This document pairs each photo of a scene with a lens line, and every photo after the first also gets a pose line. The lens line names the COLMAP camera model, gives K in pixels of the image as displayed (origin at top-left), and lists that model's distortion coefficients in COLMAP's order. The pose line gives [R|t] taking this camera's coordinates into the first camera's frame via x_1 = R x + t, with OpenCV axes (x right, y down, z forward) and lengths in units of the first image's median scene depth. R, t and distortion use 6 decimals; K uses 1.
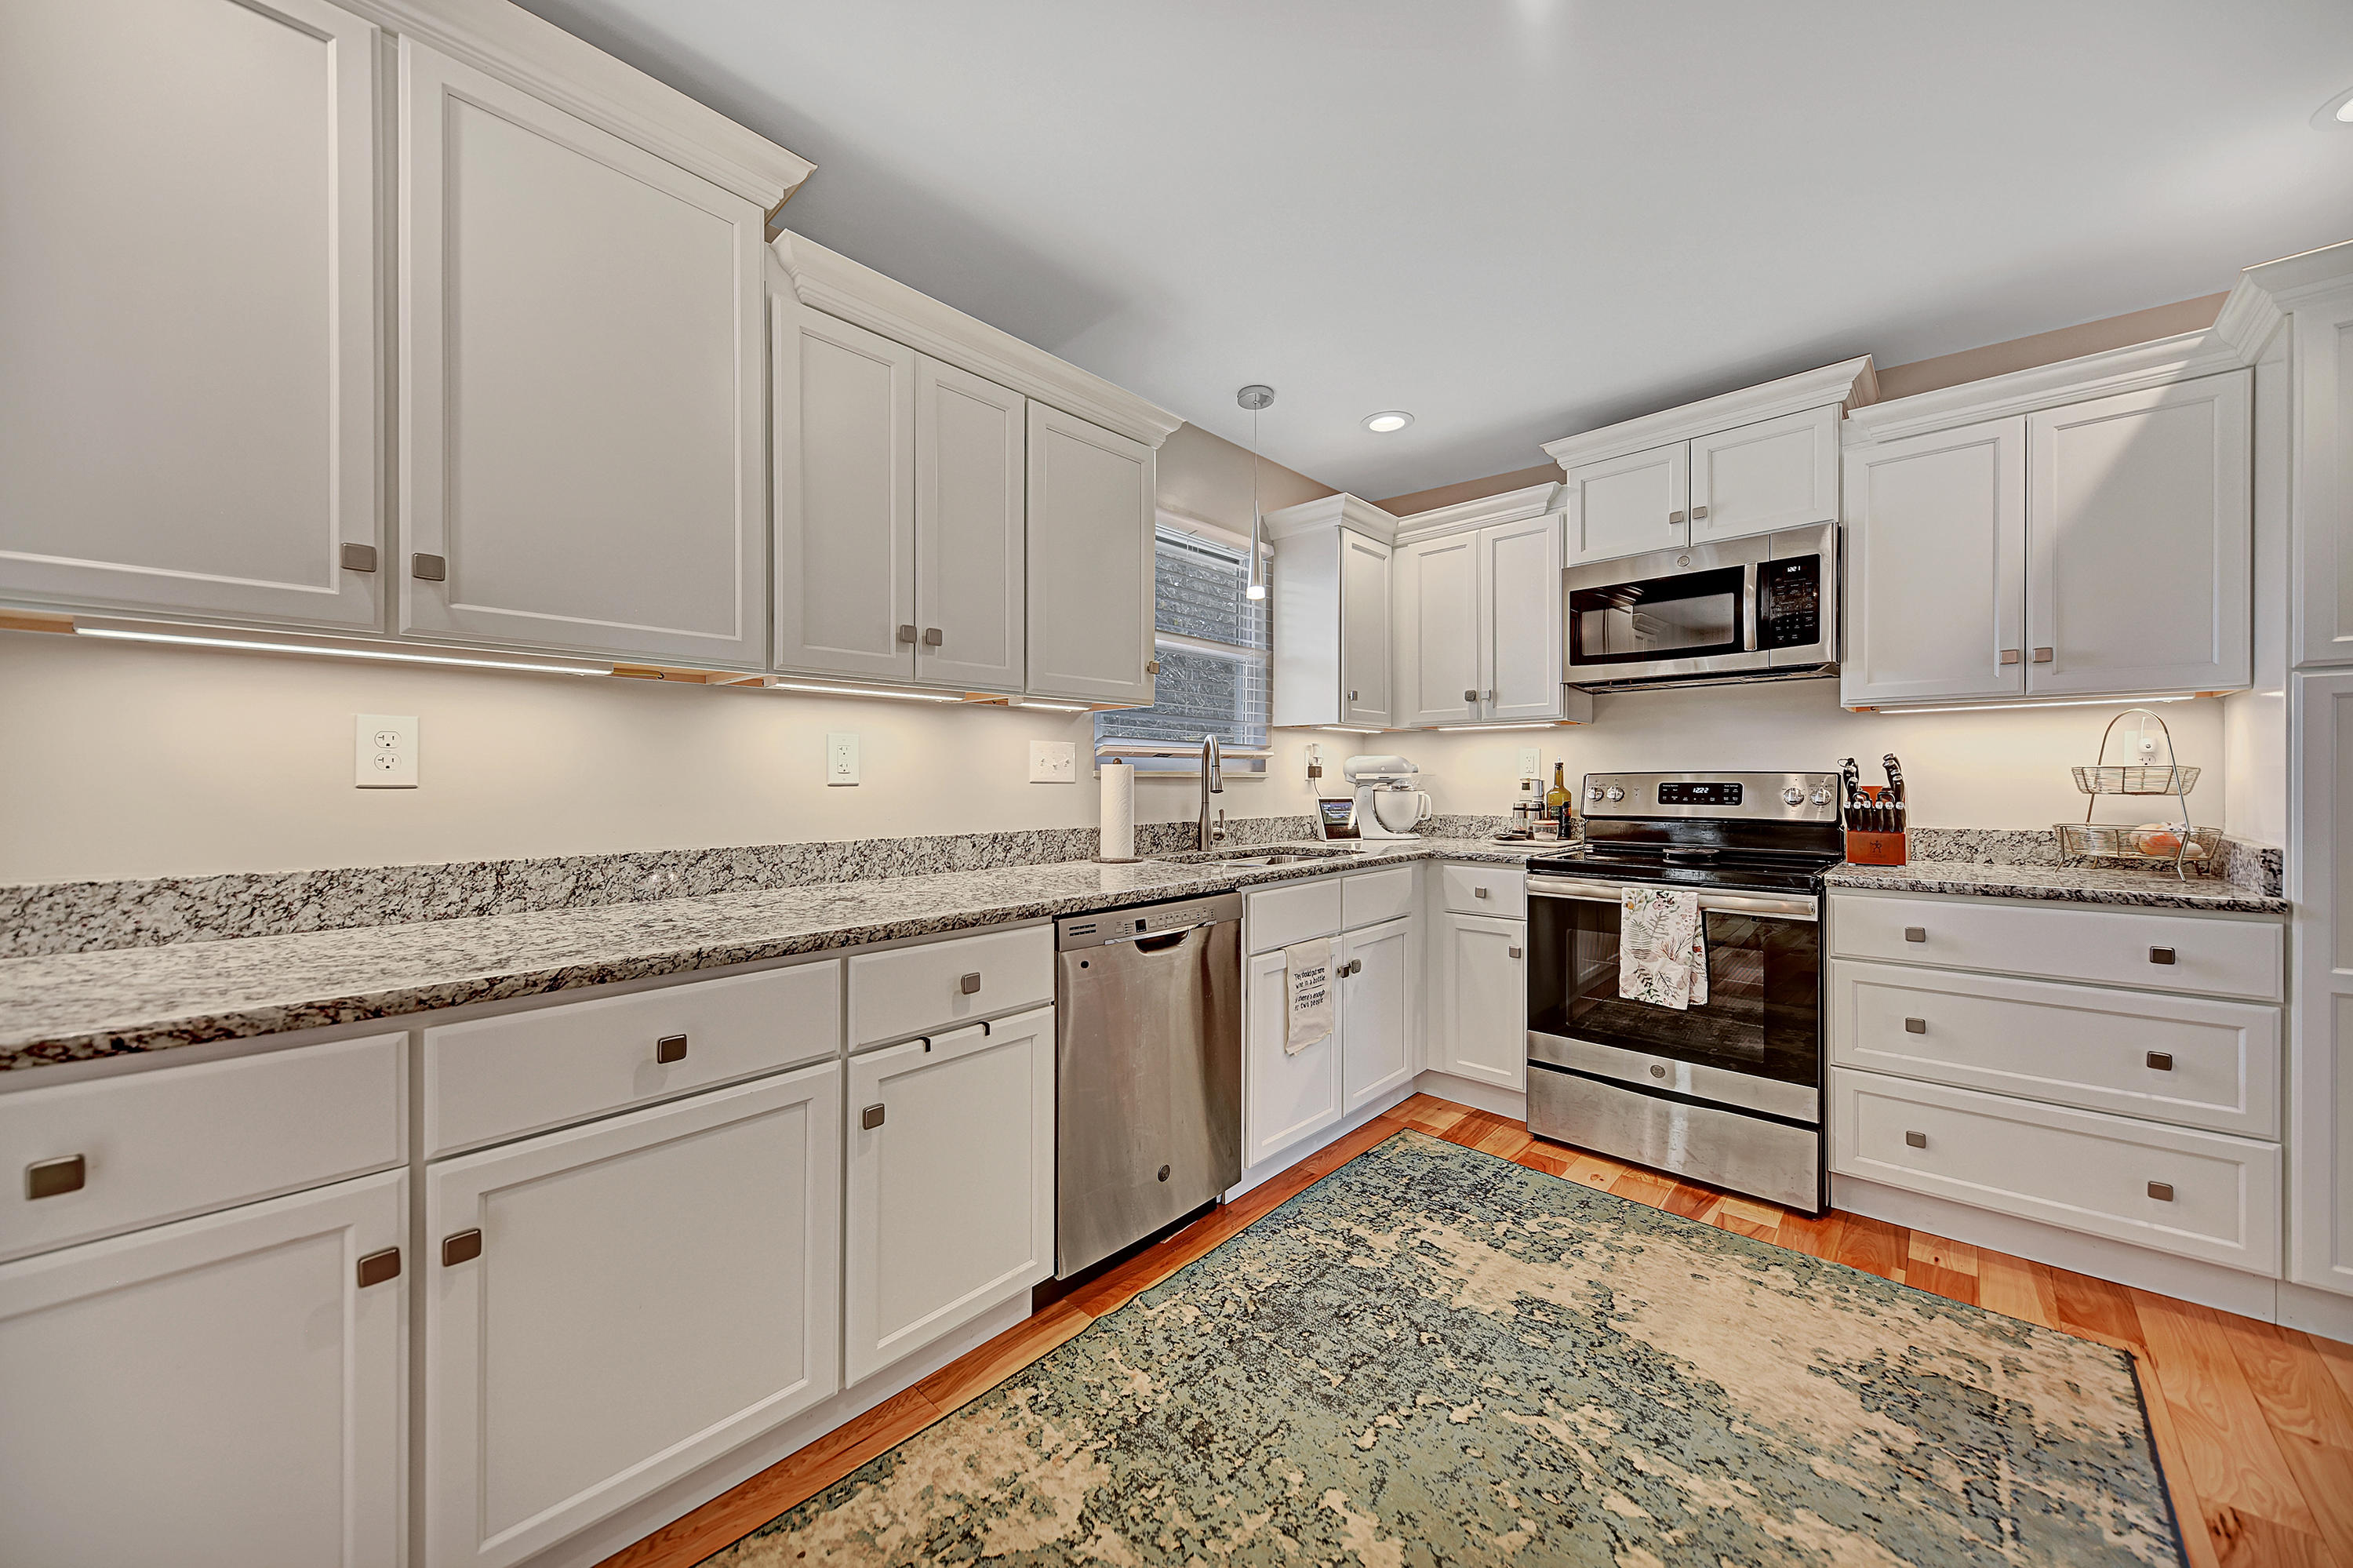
lens RADIAL K [[840.4, 0, 1169.7], [0, 840.4, 781.5], [0, 0, 1]] dist [0.013927, -0.008937]
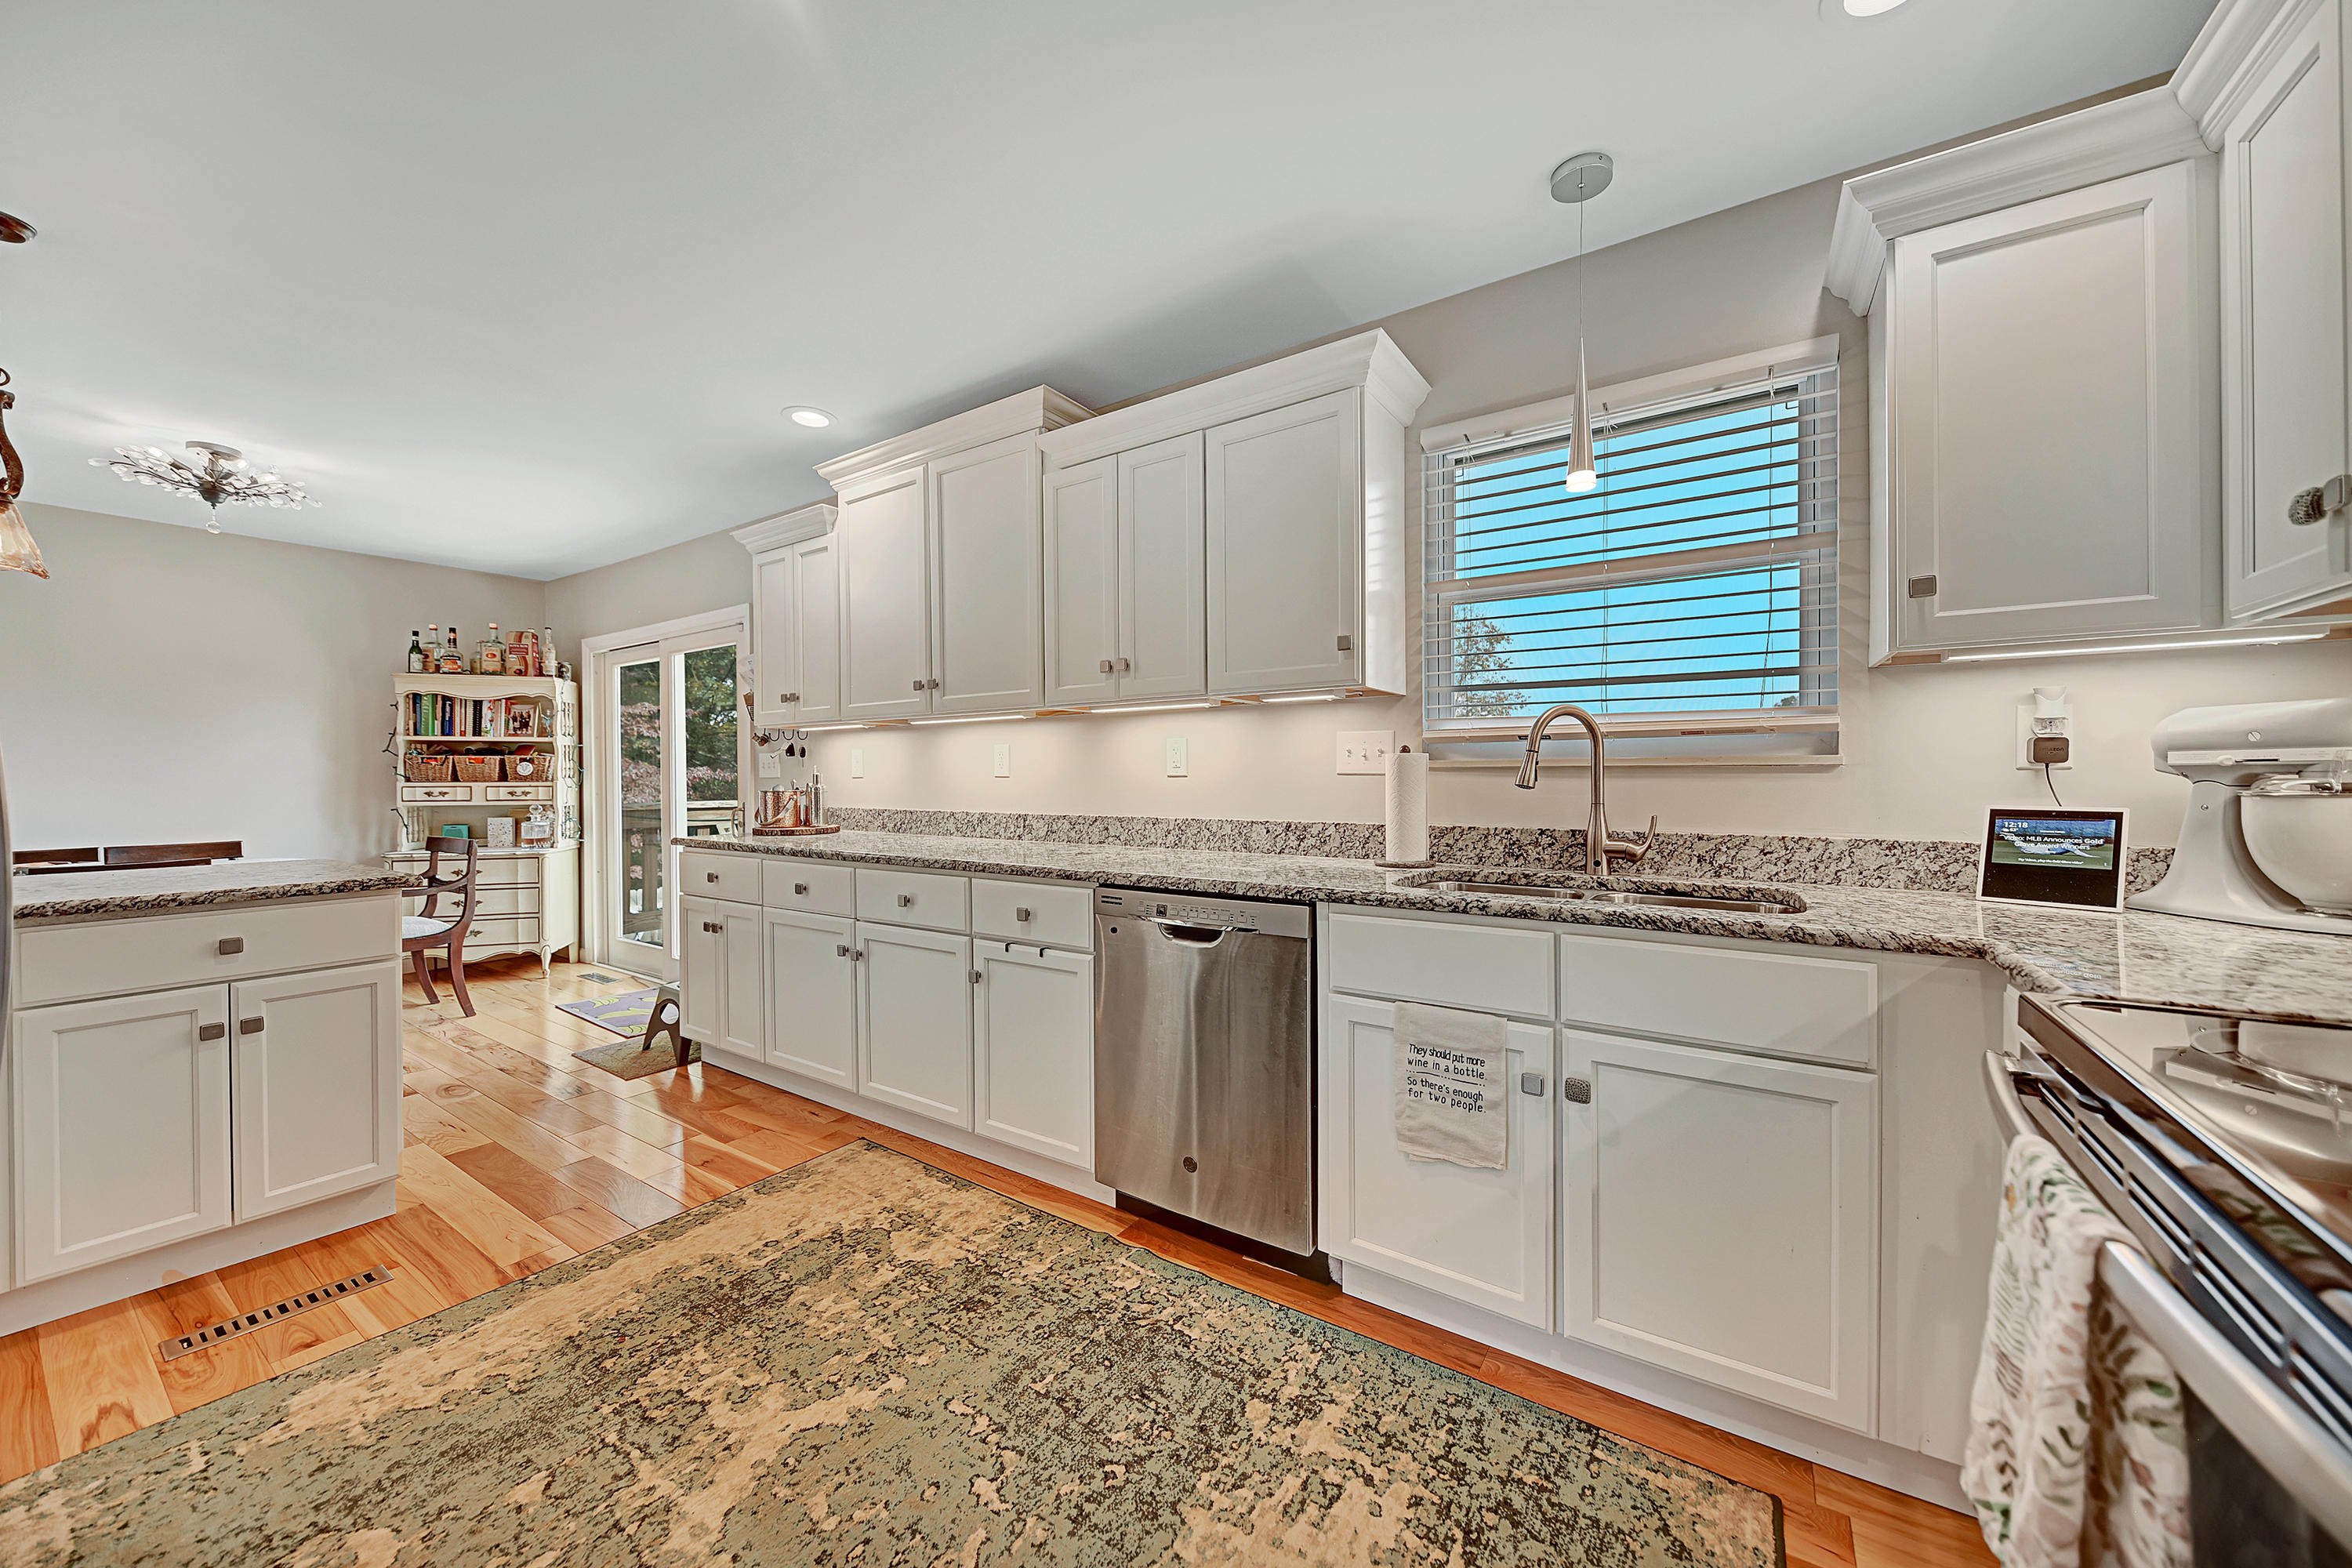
lens RADIAL K [[826.6, 0, 1174.4], [0, 826.6, 773.2], [0, 0, 1]] dist [0.014142, -0.005717]
pose [[0.161492, -0.001281, -0.986873, 0.892314], [0.004005, 0.999992, -0.000643, -0.000469], [0.986866, -0.003849, 0.161496, 0.760928]]
